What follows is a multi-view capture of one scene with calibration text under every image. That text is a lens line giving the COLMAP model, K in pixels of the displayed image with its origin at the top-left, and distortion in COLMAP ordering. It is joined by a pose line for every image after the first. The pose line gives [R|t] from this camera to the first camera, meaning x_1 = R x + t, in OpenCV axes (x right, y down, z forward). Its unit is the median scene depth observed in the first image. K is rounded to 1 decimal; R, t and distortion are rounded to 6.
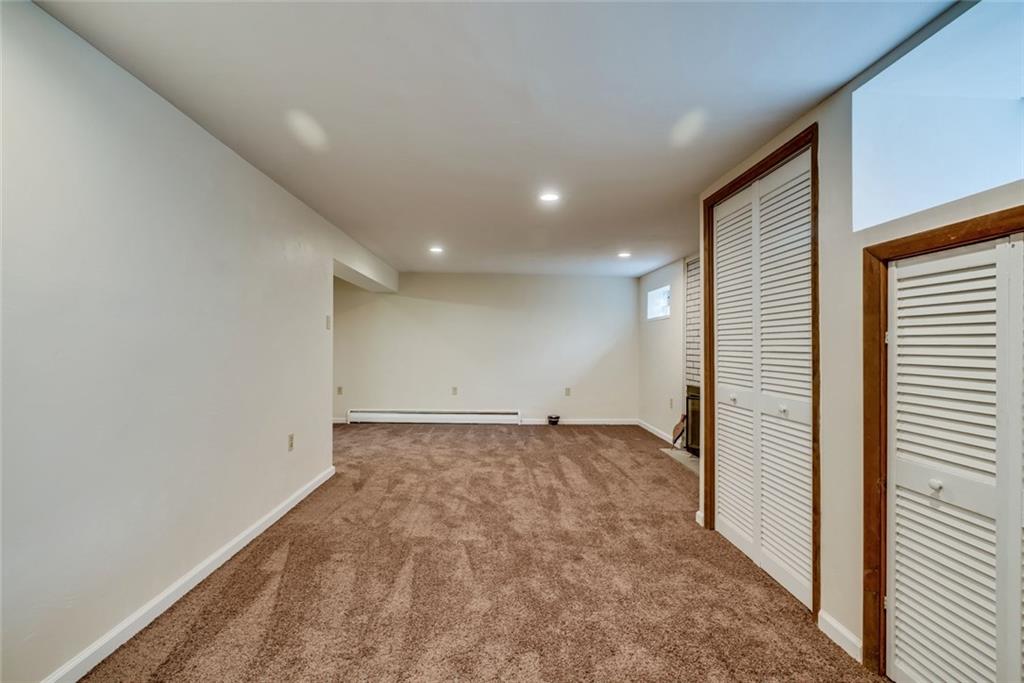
lens RADIAL K [[457.6, 0, 509.9], [0, 457.6, 342.2], [0, 0, 1]] dist [-0.012841, 0.008601]
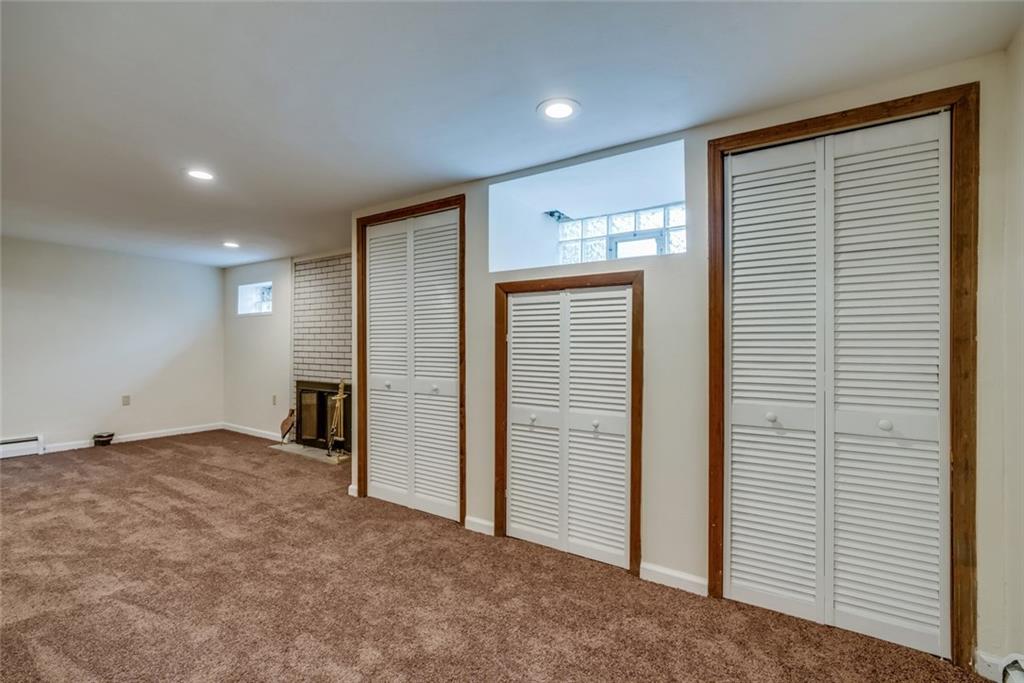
lens RADIAL K [[457.6, 0, 509.9], [0, 457.6, 342.2], [0, 0, 1]] dist [-0.012841, 0.008601]
pose [[0.577327, -0.000111, 0.816513, -0.336879], [-0.005828, 0.999974, 0.004257, -0.000873], [-0.816493, -0.007216, 0.577311, 0.003143]]
